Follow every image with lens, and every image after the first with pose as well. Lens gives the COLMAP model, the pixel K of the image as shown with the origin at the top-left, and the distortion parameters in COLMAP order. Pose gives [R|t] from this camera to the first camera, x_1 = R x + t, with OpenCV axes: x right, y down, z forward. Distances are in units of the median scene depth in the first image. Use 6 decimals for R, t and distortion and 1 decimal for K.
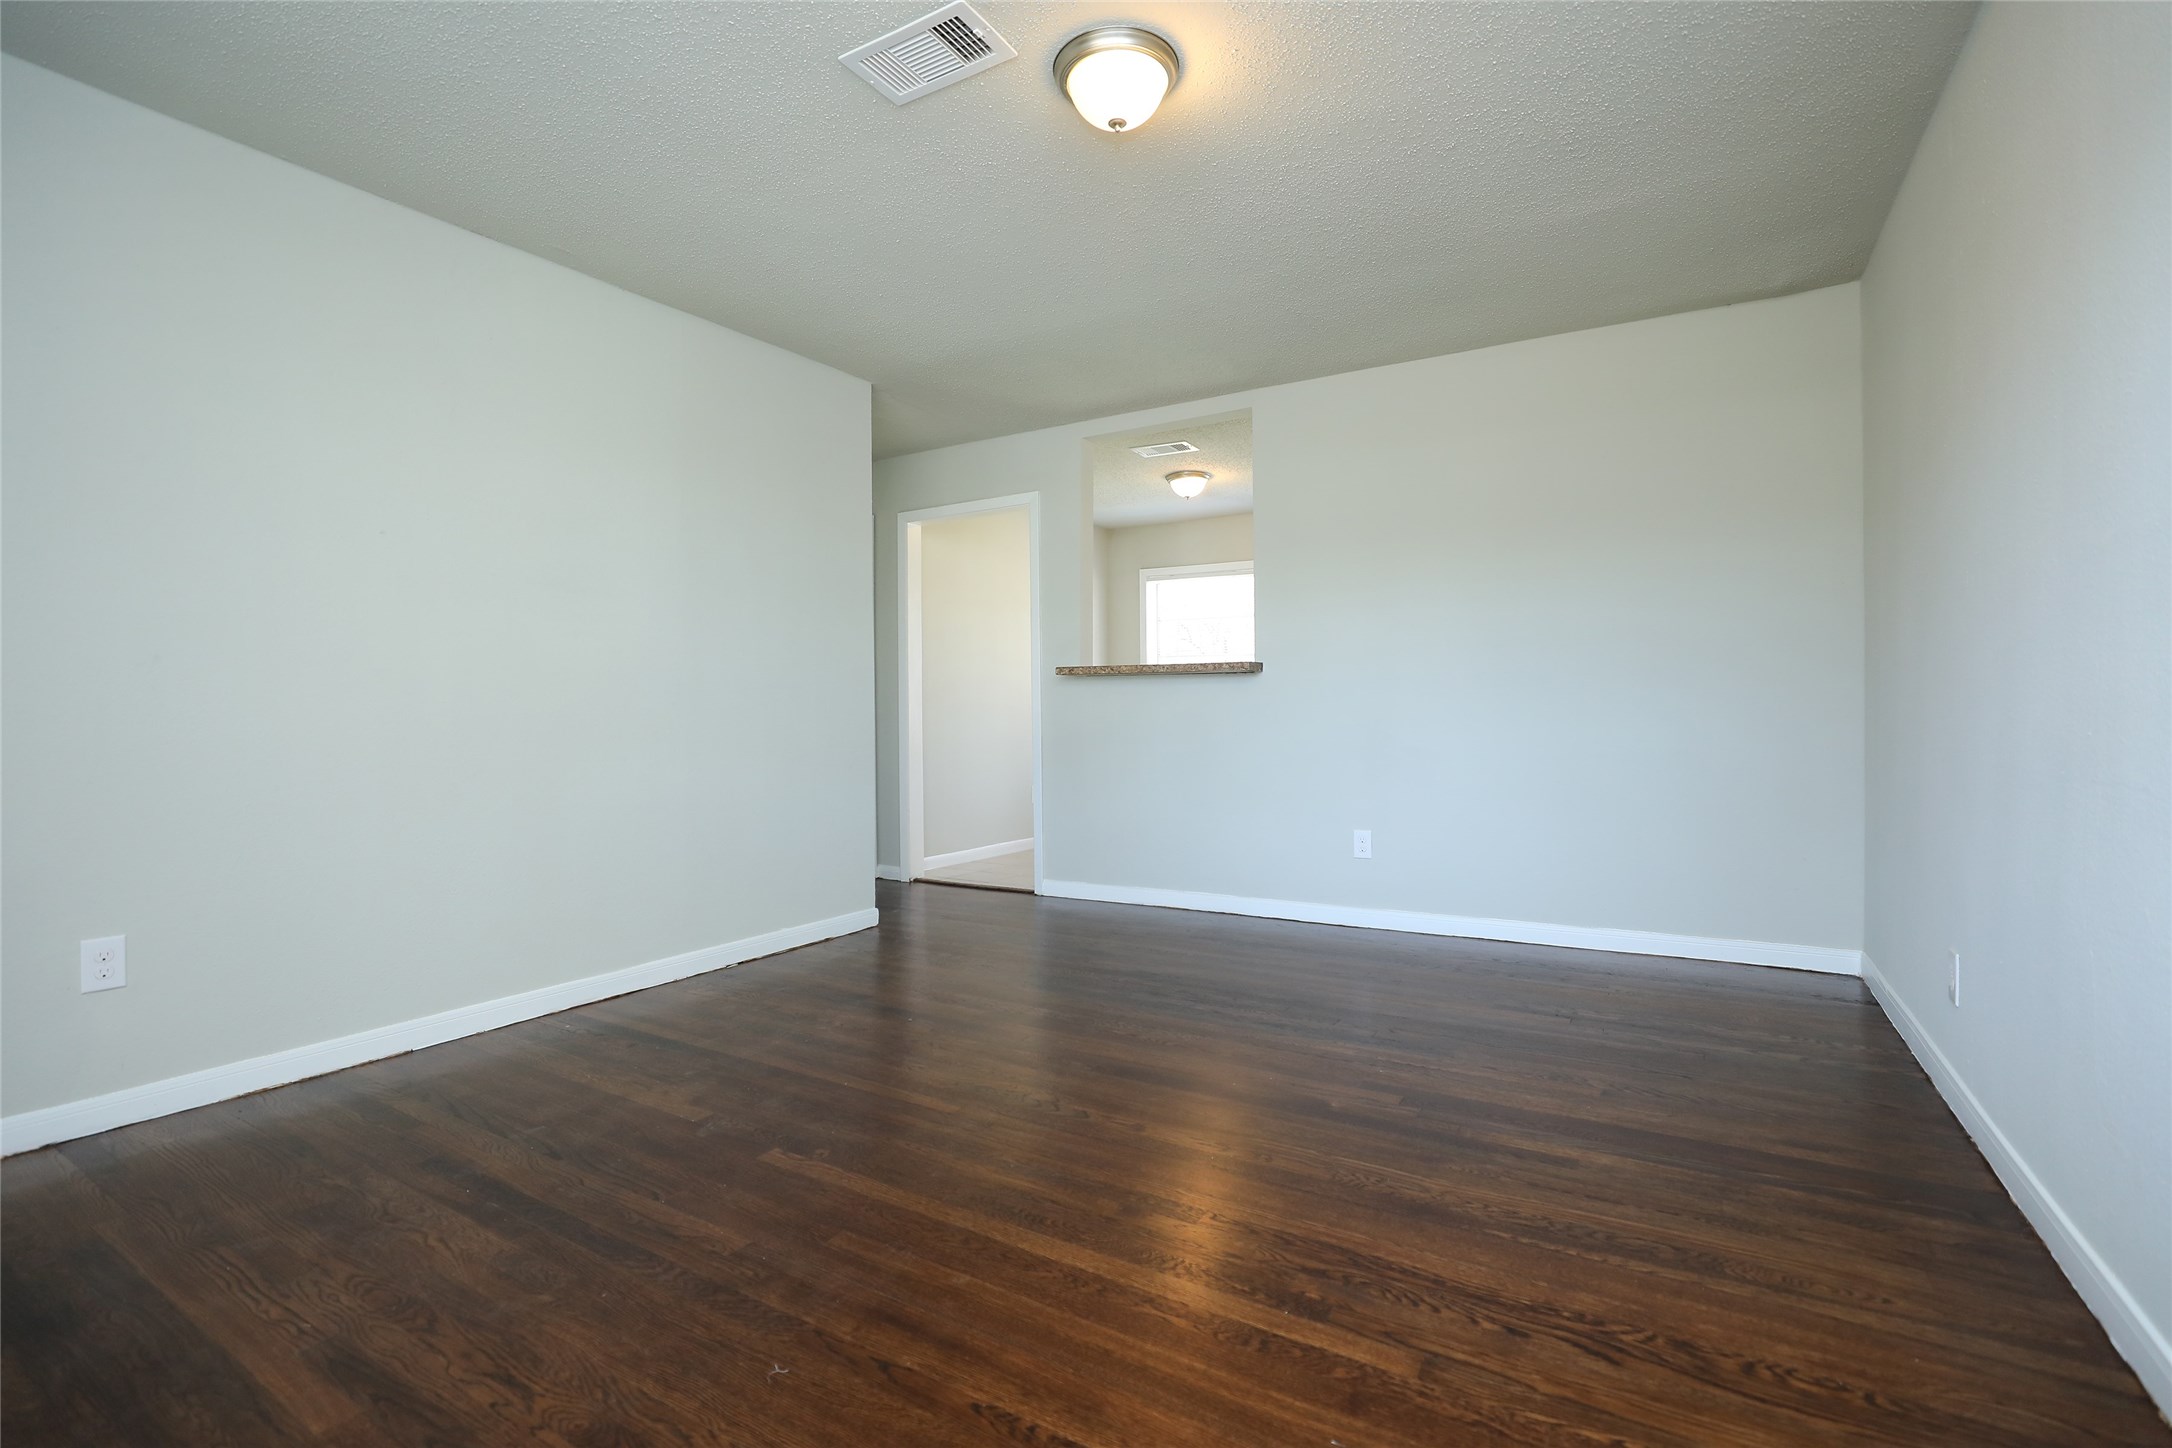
lens RADIAL K [[984.1, 0, 1091.6], [0, 984.1, 717.4], [0, 0, 1]] dist [-0.047342, 0.015161]
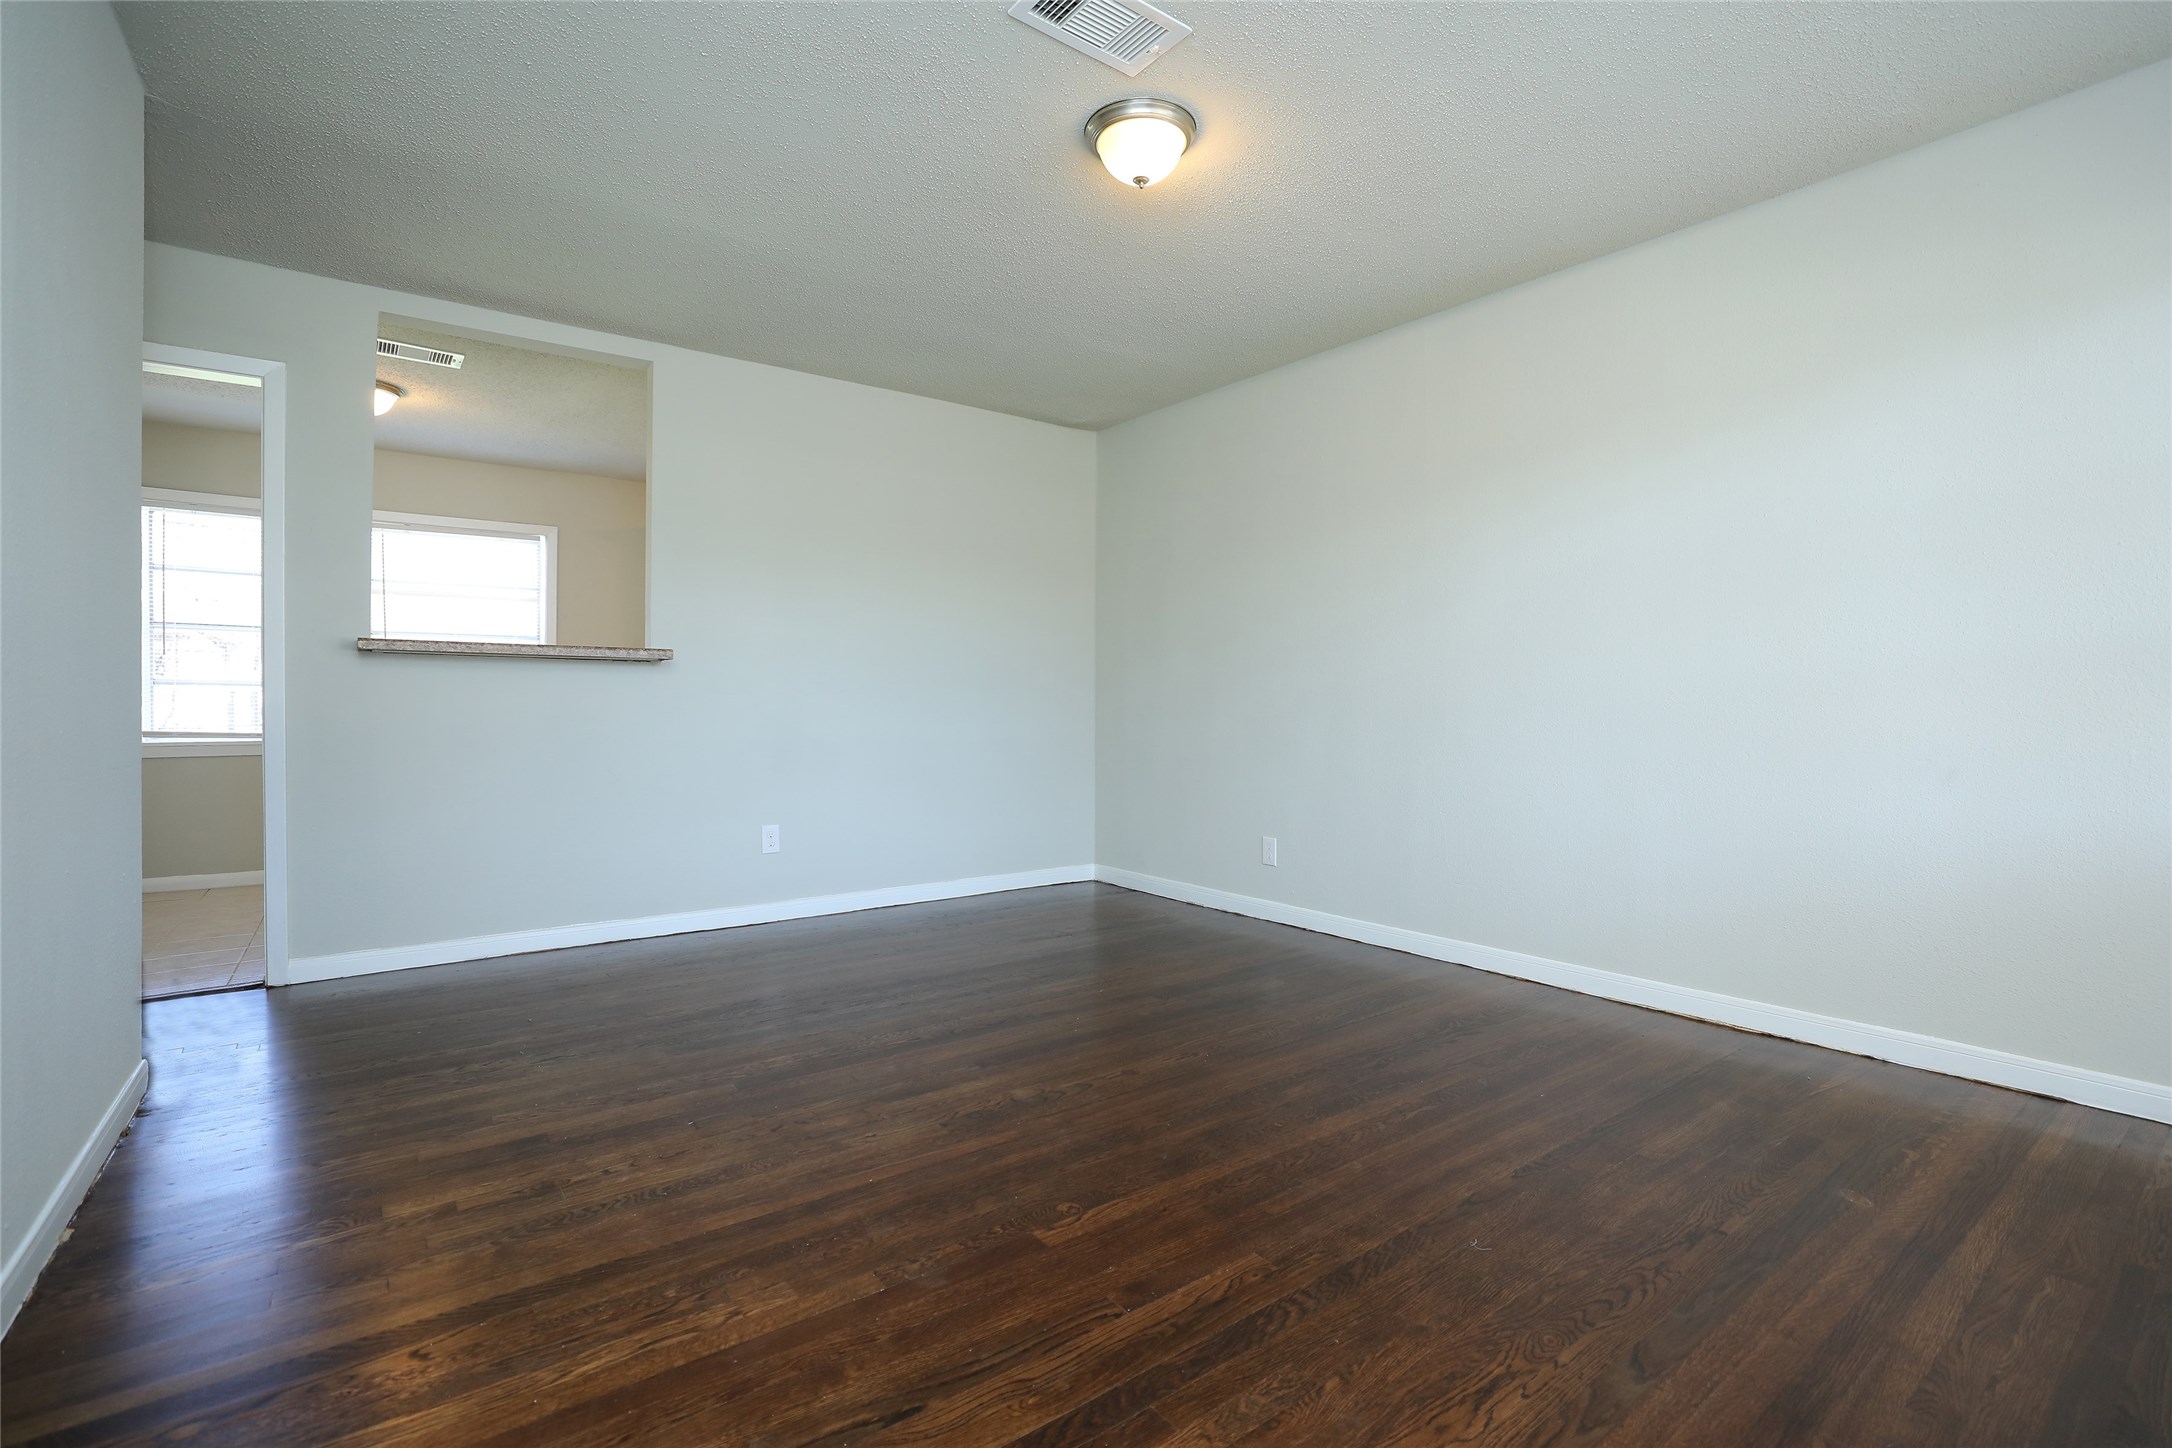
lens RADIAL K [[984.1, 0, 1091.6], [0, 984.1, 717.4], [0, 0, 1]] dist [-0.047342, 0.015161]
pose [[0.370632, -0.001387, 0.928779, -0.985026], [0.001112, 0.999999, 0.001050, 0.008079], [-0.928779, 0.000644, 0.370633, 0.601125]]
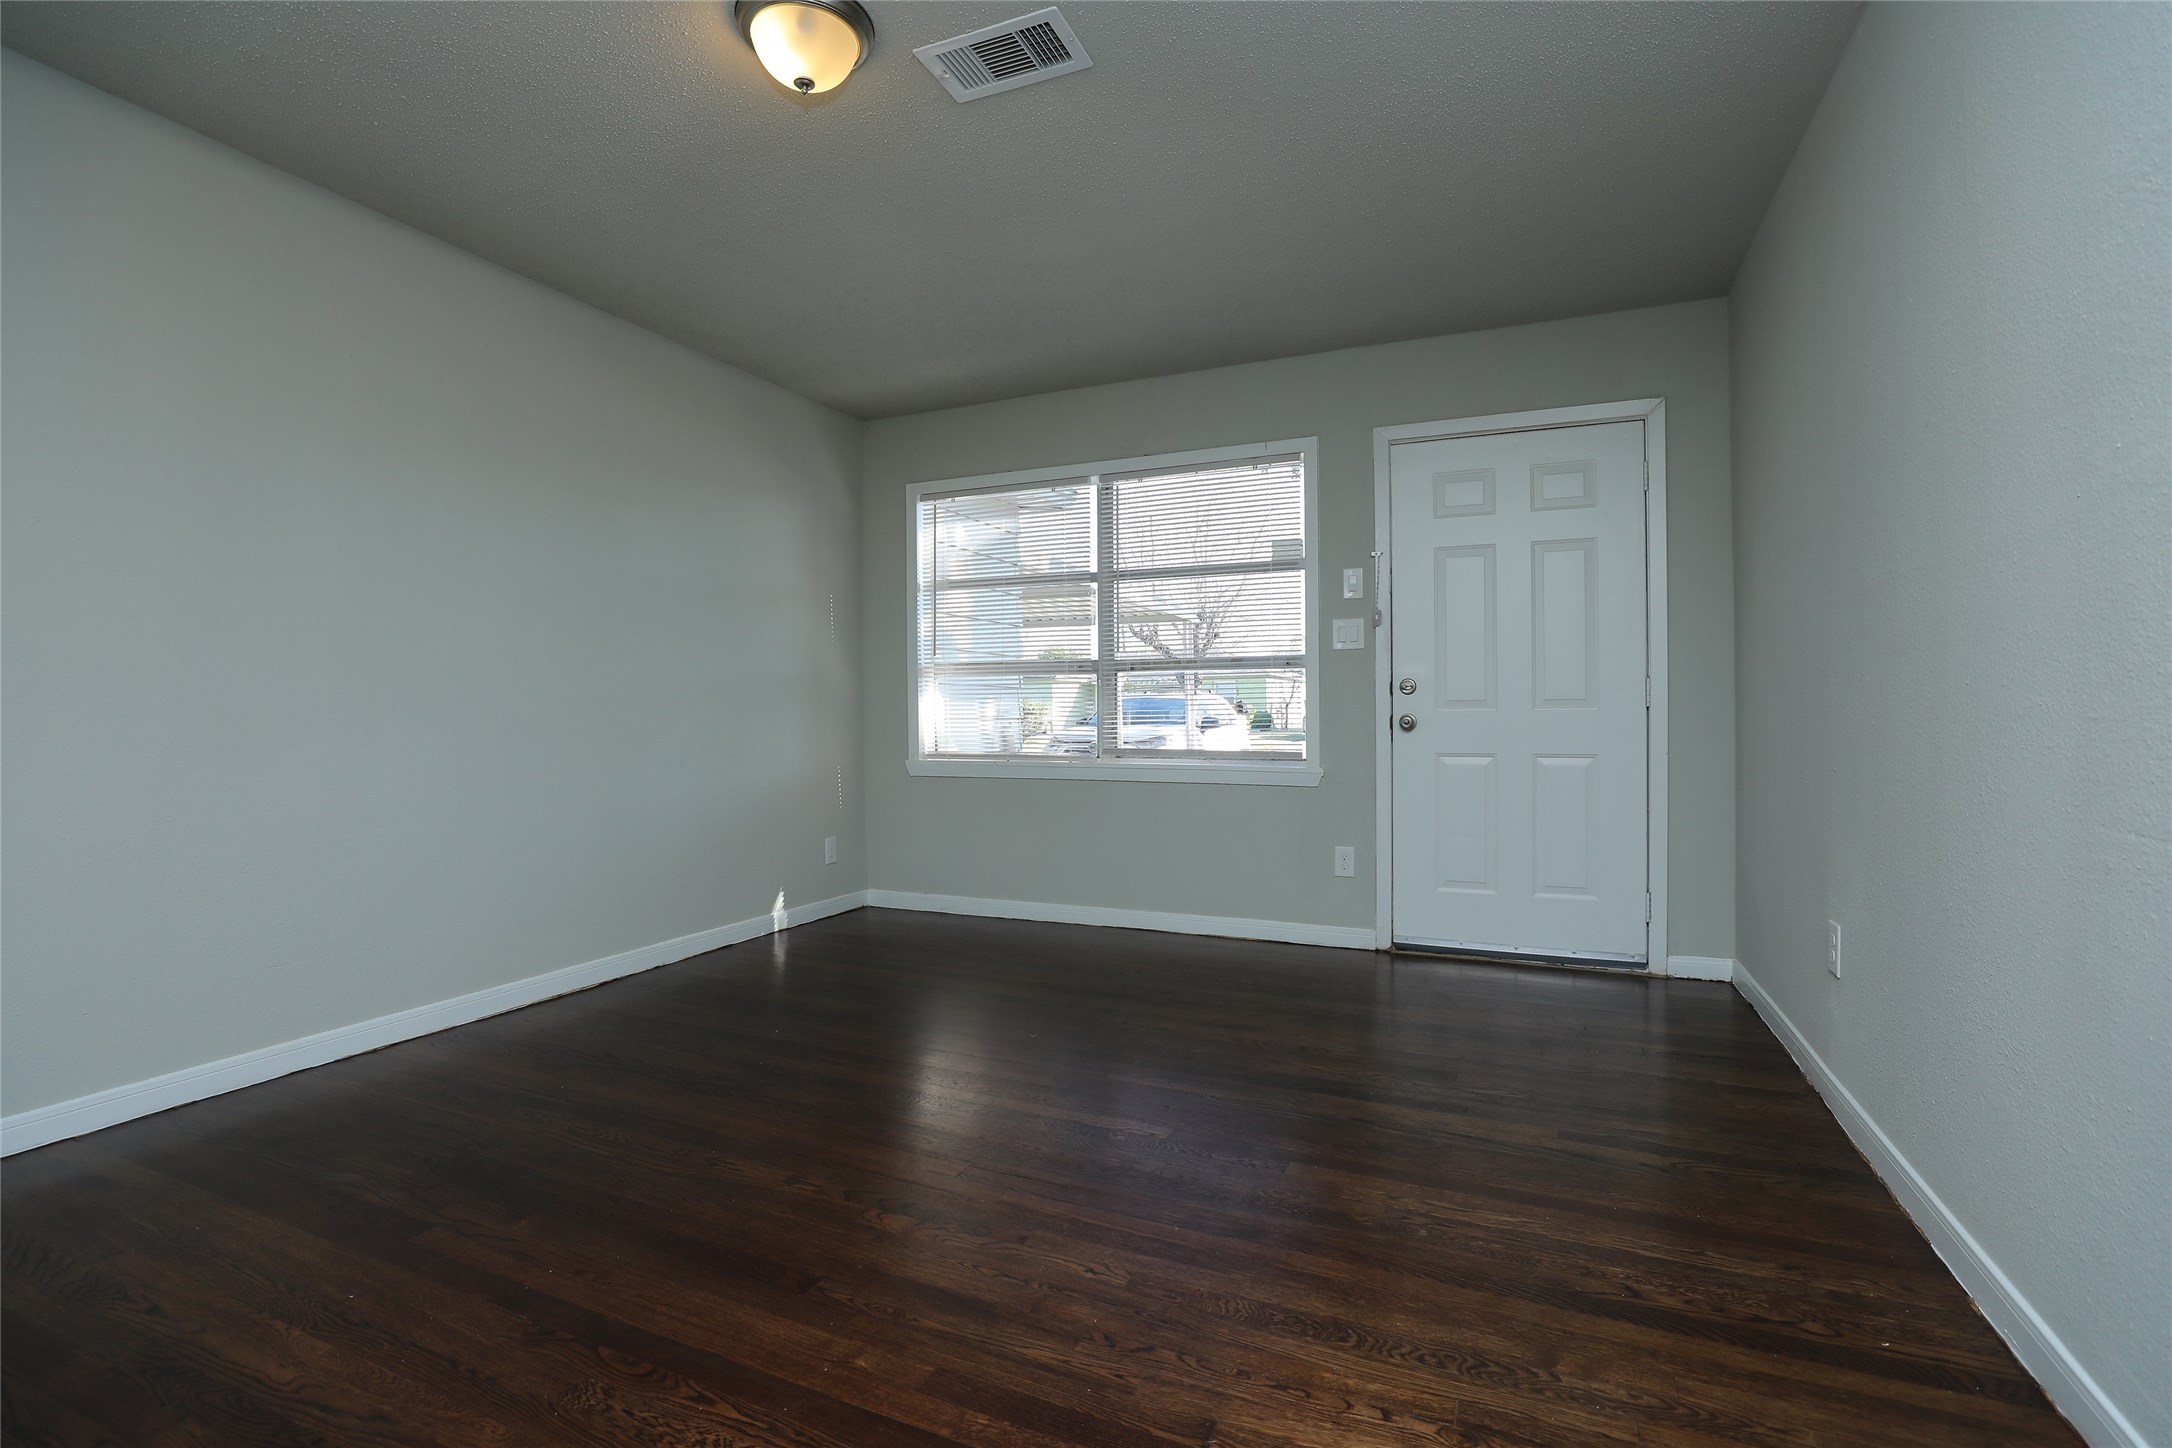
lens RADIAL K [[984.1, 0, 1091.6], [0, 984.1, 717.4], [0, 0, 1]] dist [-0.047342, 0.015161]
pose [[-0.991433, 0.014366, -0.129821, -0.112690], [0.013167, 0.999862, 0.010087, -0.010107], [0.129948, 0.008291, -0.991486, 1.851722]]
